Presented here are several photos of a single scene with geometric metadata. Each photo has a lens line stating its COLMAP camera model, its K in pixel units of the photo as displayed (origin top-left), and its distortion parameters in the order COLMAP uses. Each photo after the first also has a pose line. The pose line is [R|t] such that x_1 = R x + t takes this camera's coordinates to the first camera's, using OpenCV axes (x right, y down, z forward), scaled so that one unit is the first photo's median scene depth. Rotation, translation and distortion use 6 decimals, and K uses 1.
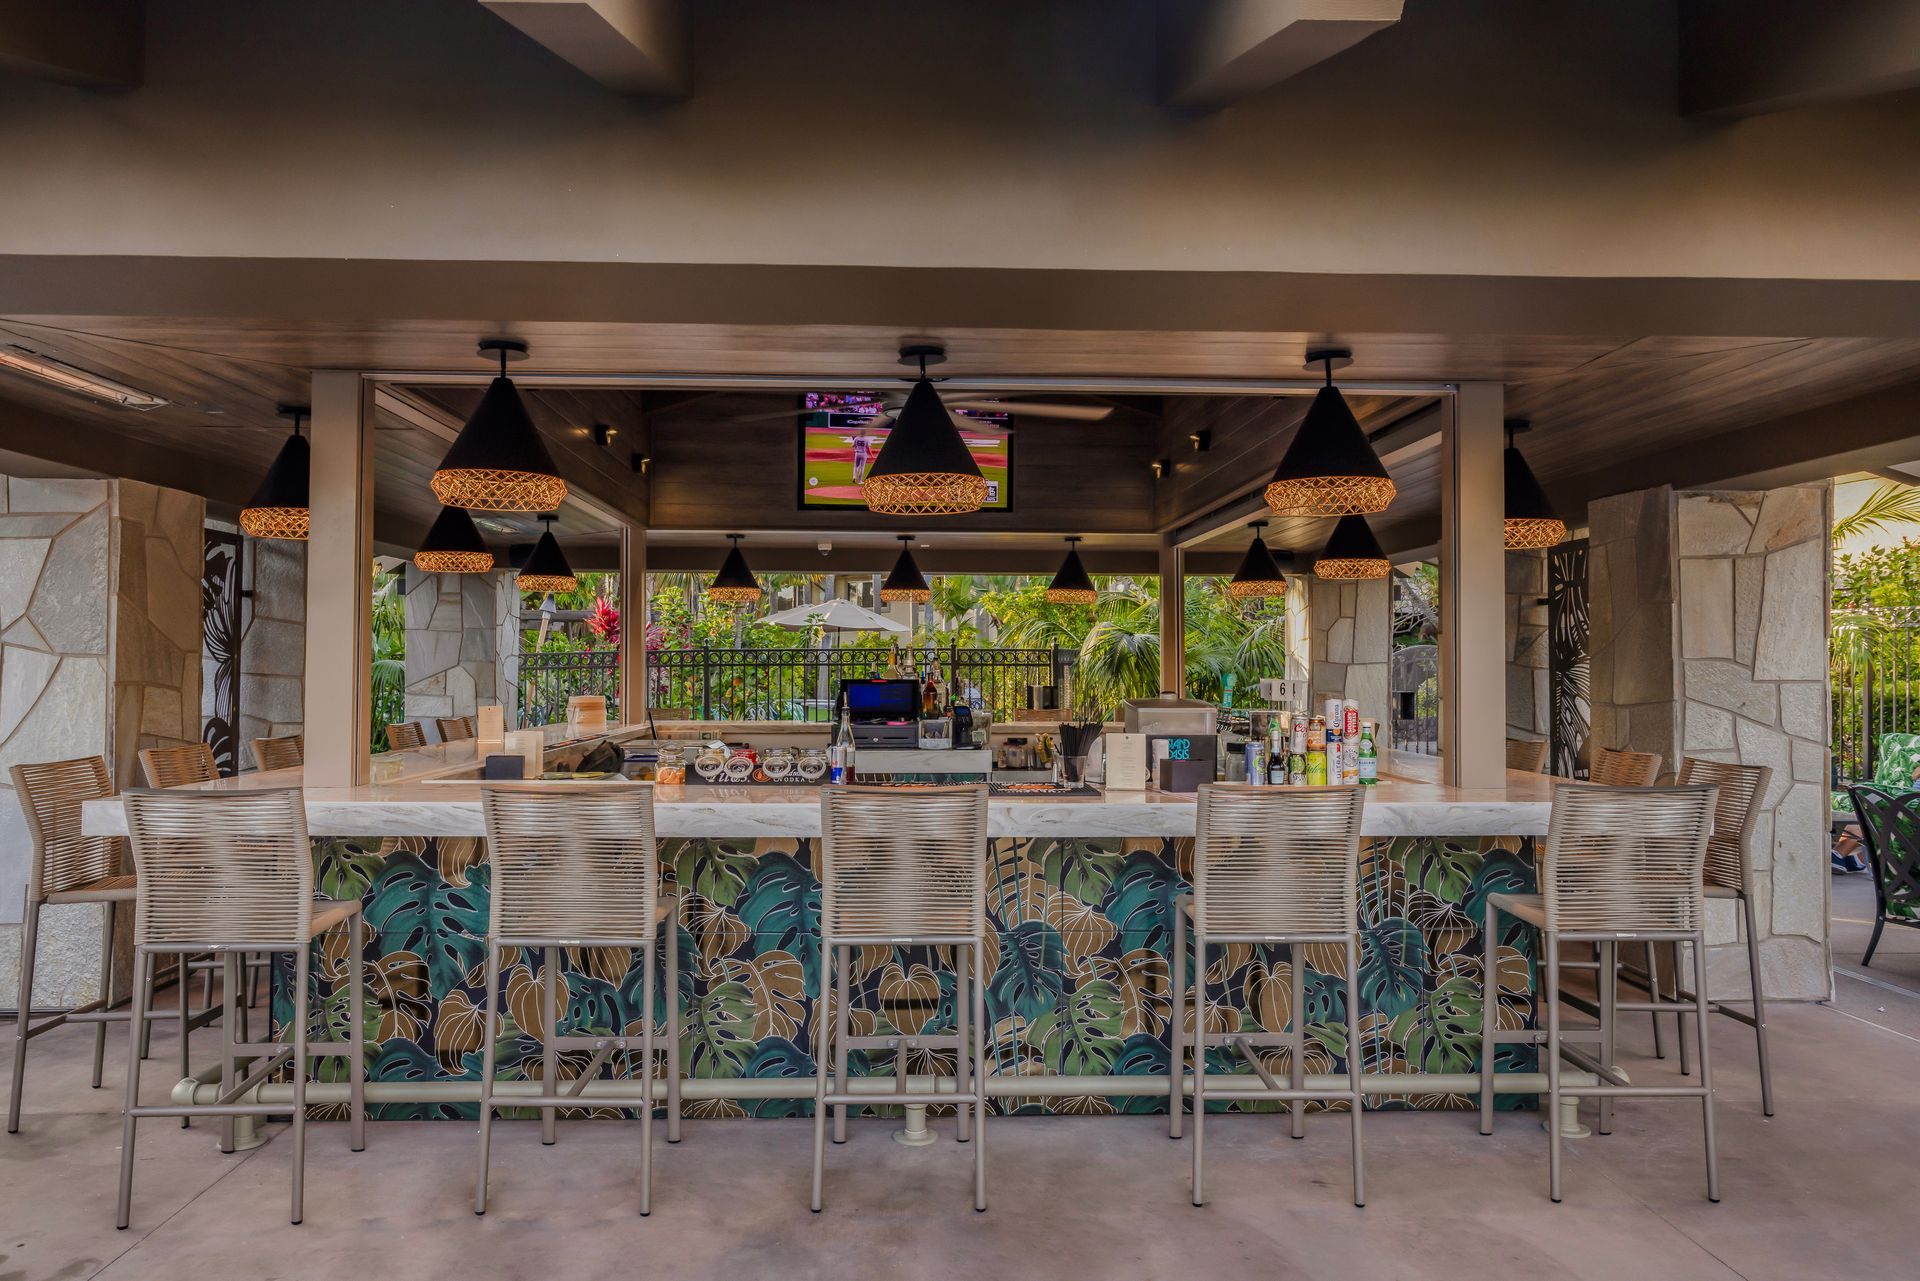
lens RADIAL K [[1097.7, 0, 950.1], [0, 1097.7, 652.7], [0, 0, 1]] dist [-0.002153, 0.000138]
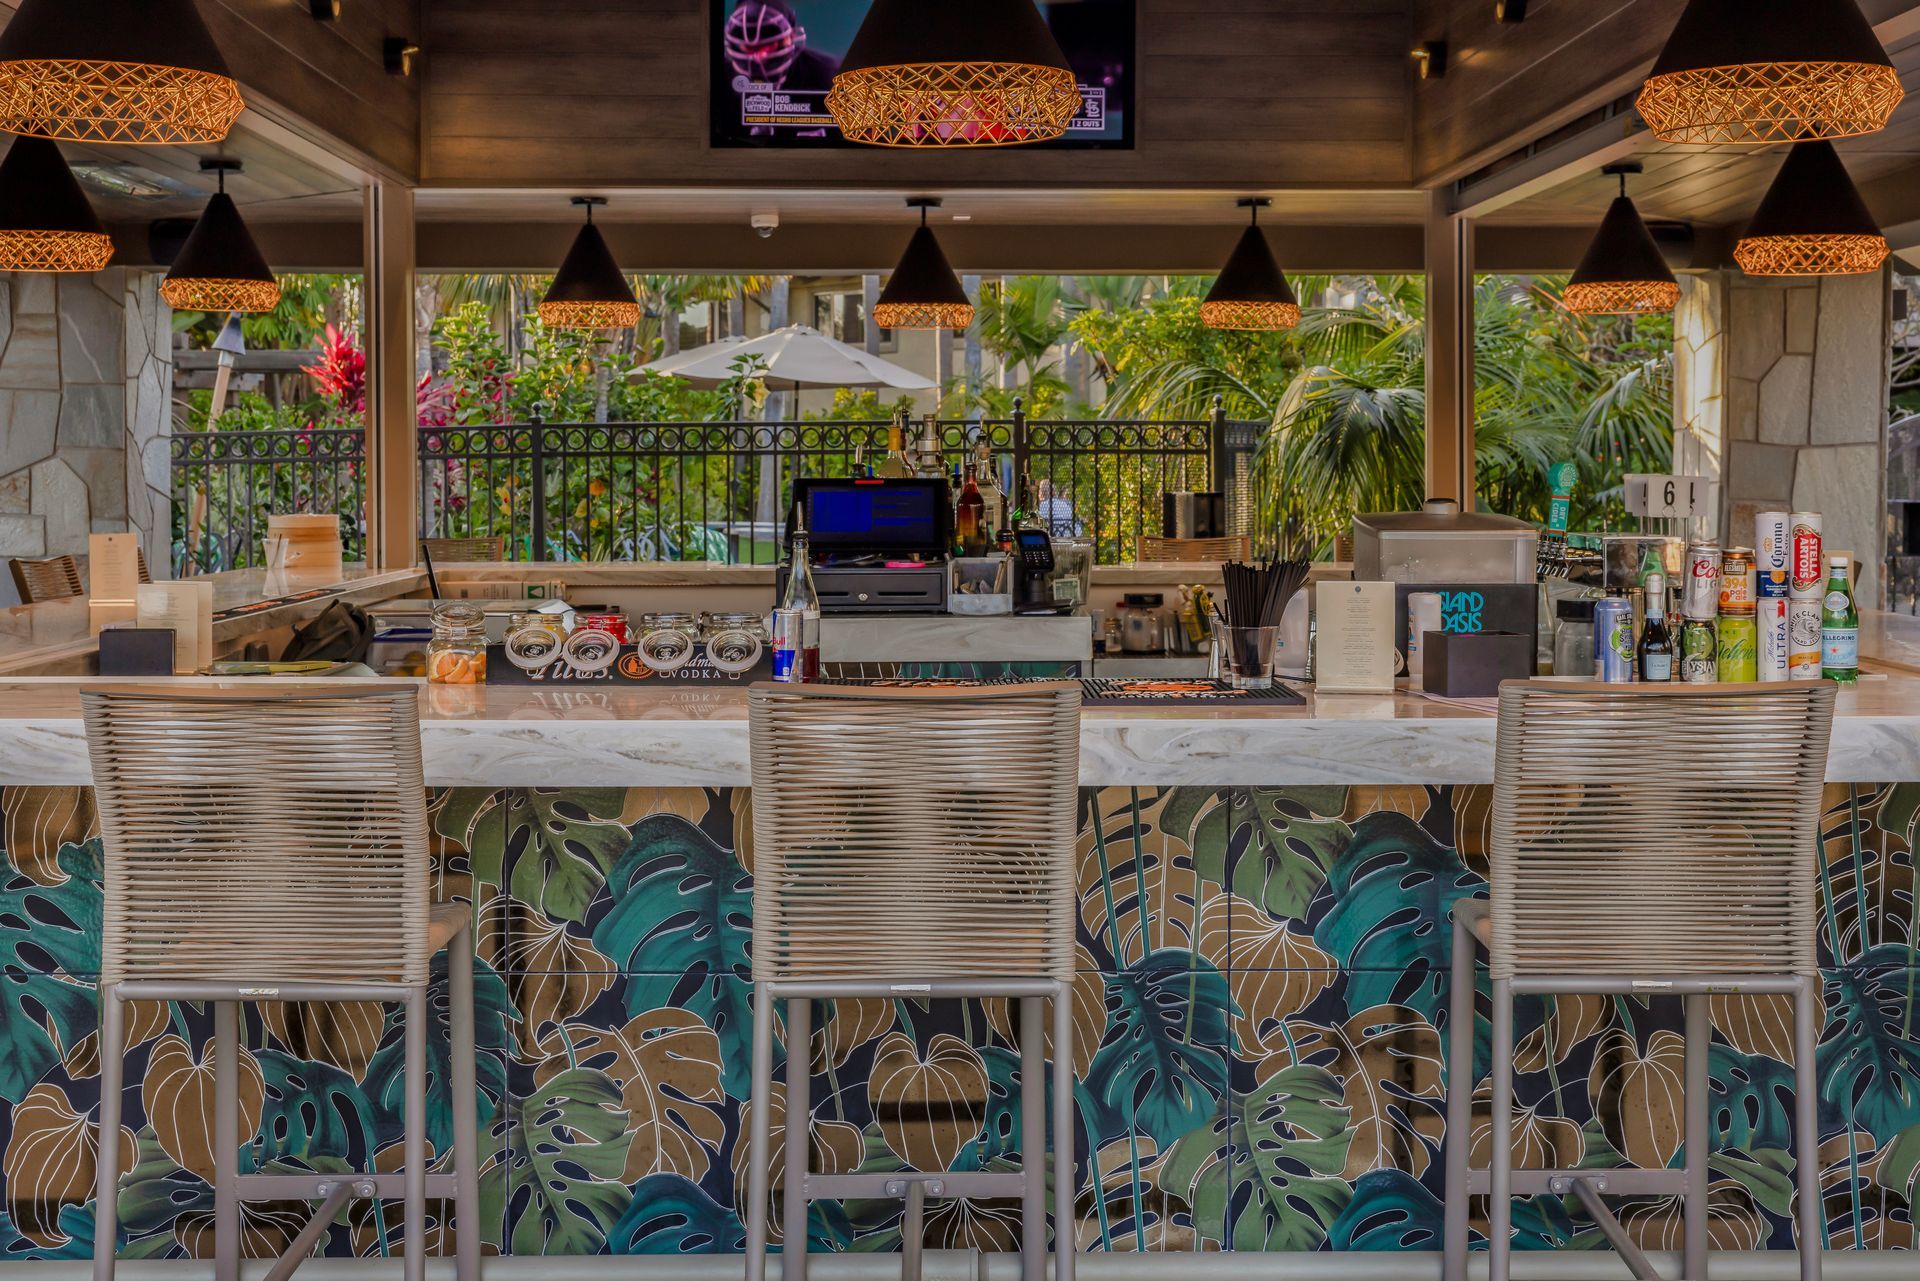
lens RADIAL K [[2139.1, 0, 973.2], [0, 2139.1, 510.0], [0, 0, 1]] dist [0.009953, -0.014514]
pose [[0.999800, -0.003784, -0.019614, 0.003832], [0.004508, 0.999305, 0.036999, 0.003736], [0.019460, -0.037080, 0.999123, 0.015693]]
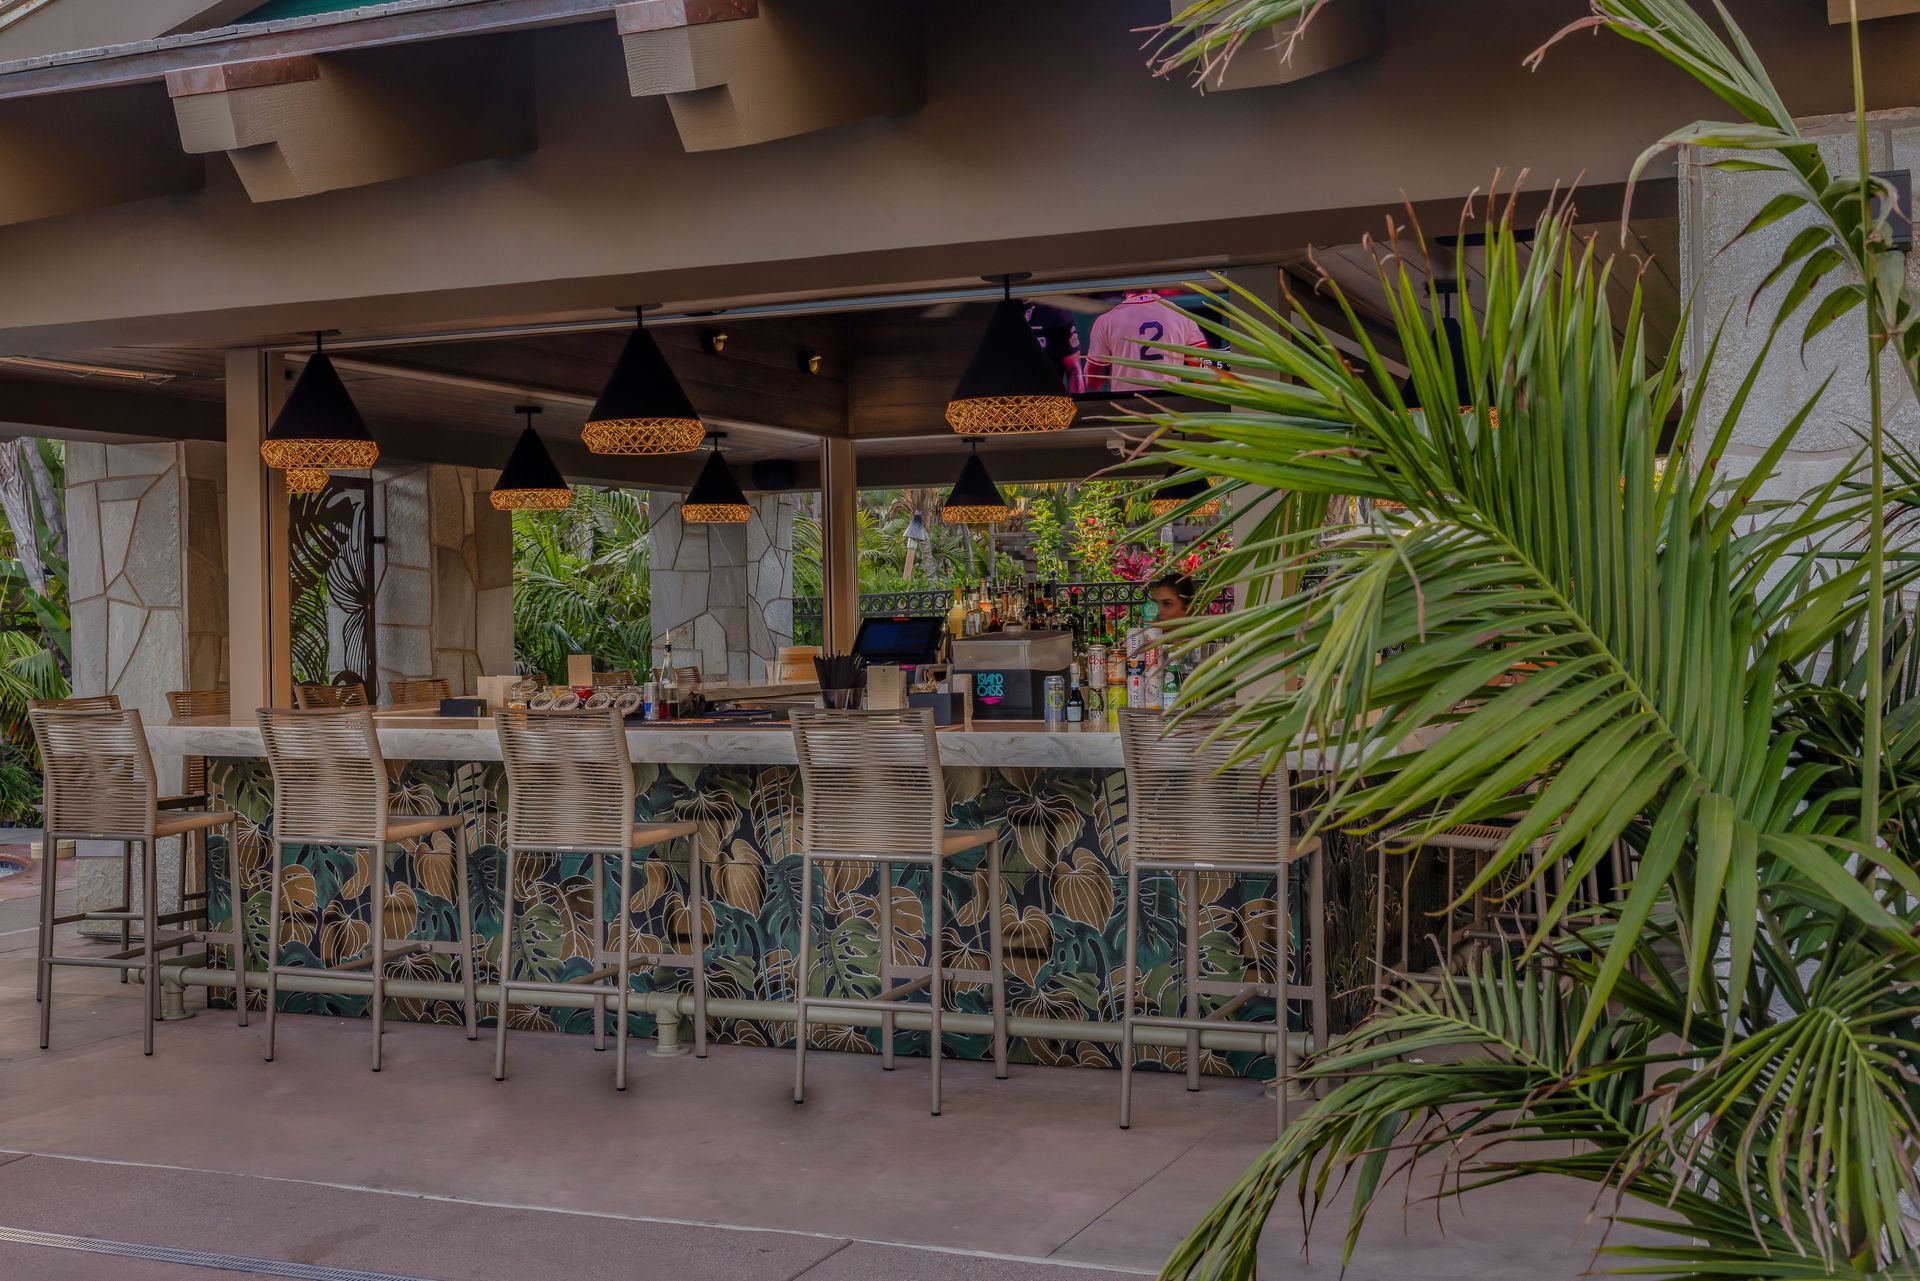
lens RADIAL K [[1765.8, 0, 1136.5], [0, 1765.8, 639.3], [0, 0, 1]] dist [-0.007175, 0.013726]
pose [[0.939272, -0.014473, -0.342868, 0.849905], [0.025121, 0.999330, 0.026635, 0.013569], [0.342253, -0.033631, 0.939006, -0.360221]]
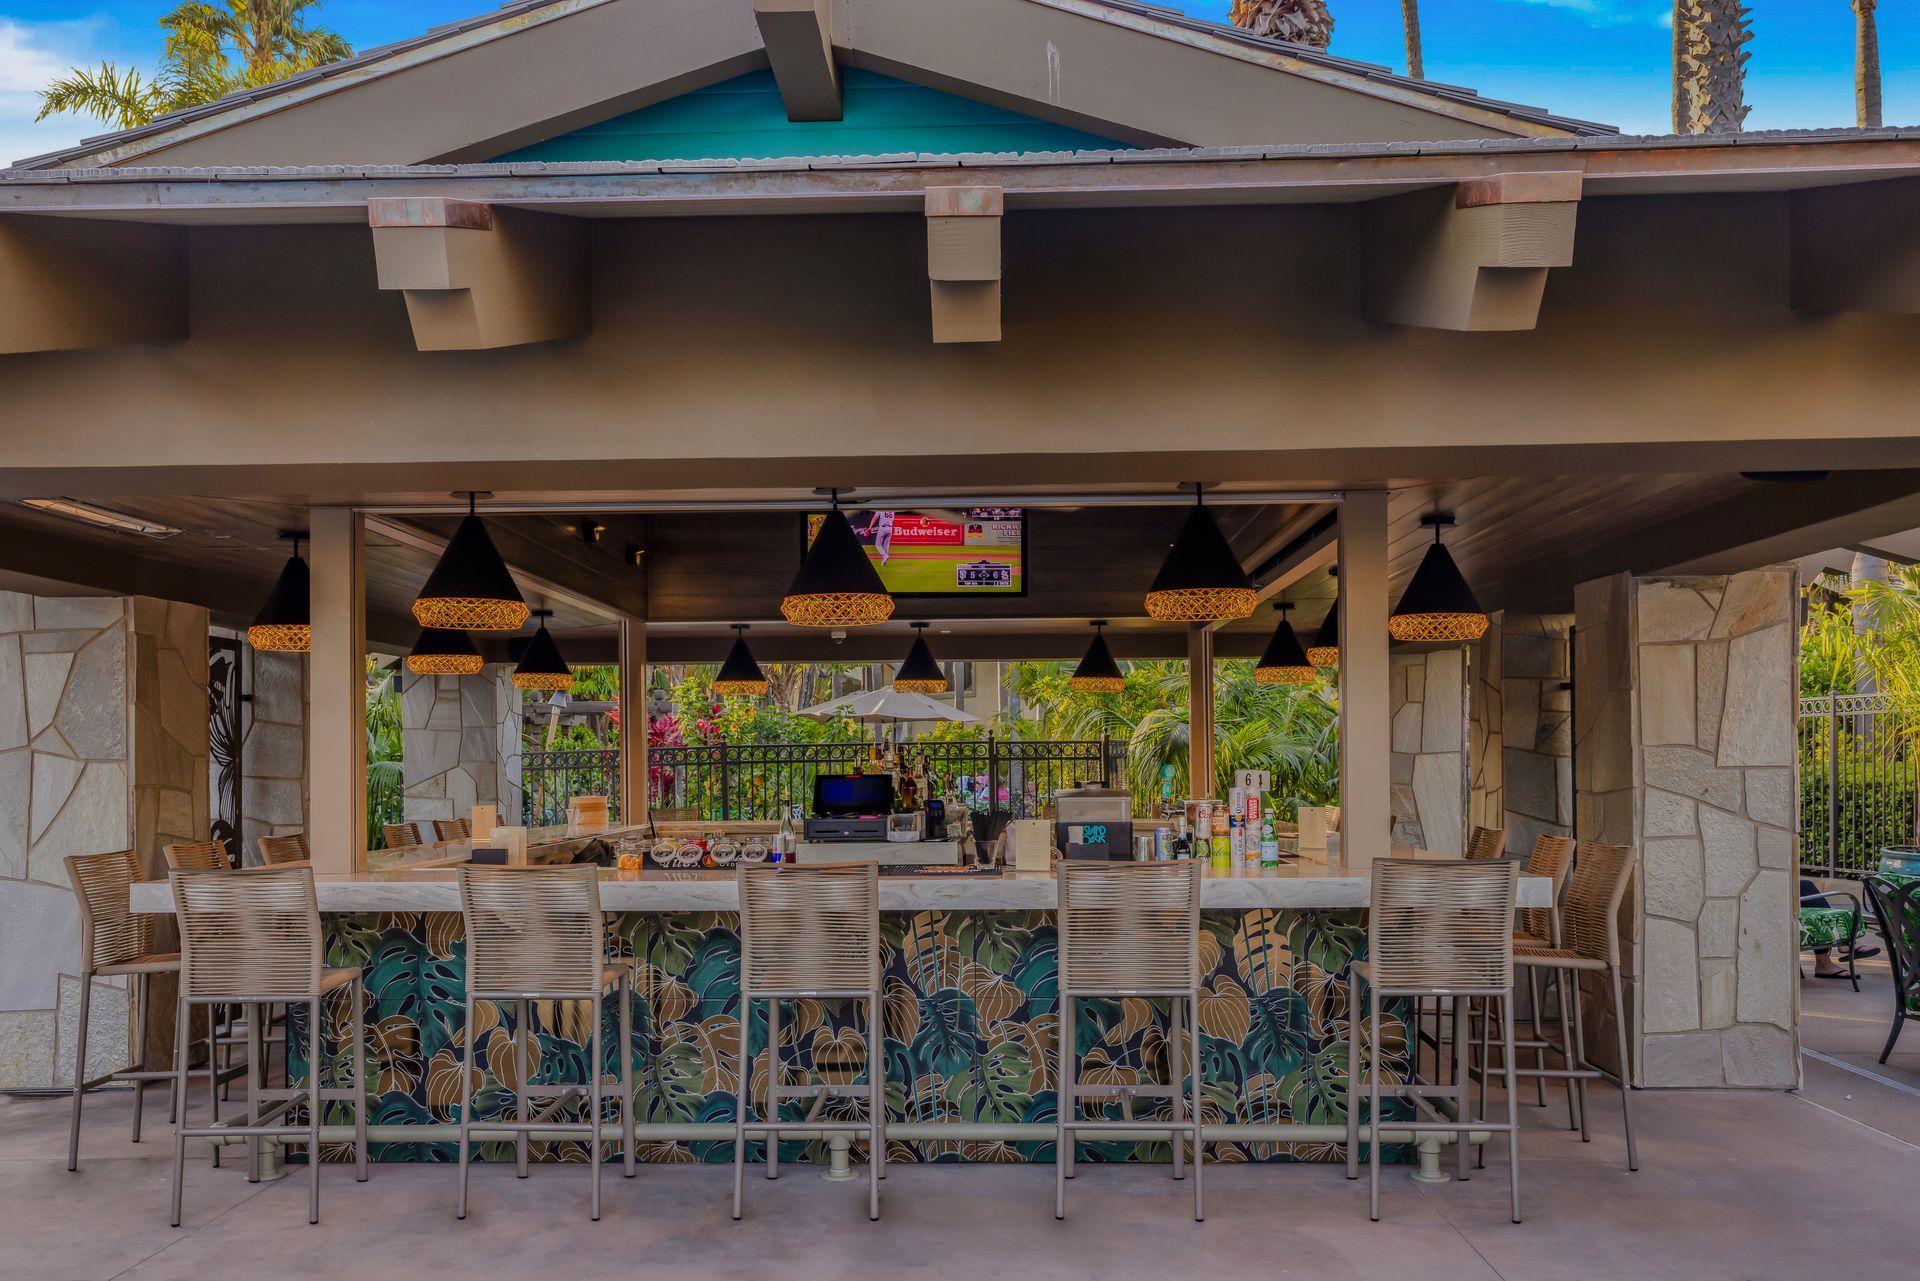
lens RADIAL K [[1311.8, 0, 960.8], [0, 1311.8, 767.0], [0, 0, 1]] dist [0.016987, 0.002688]
pose [[0.997902, -0.011476, -0.063711, 0.162543], [0.012516, 0.999794, 0.015954, -0.001649], [0.063514, -0.016718, 0.997841, -0.301183]]
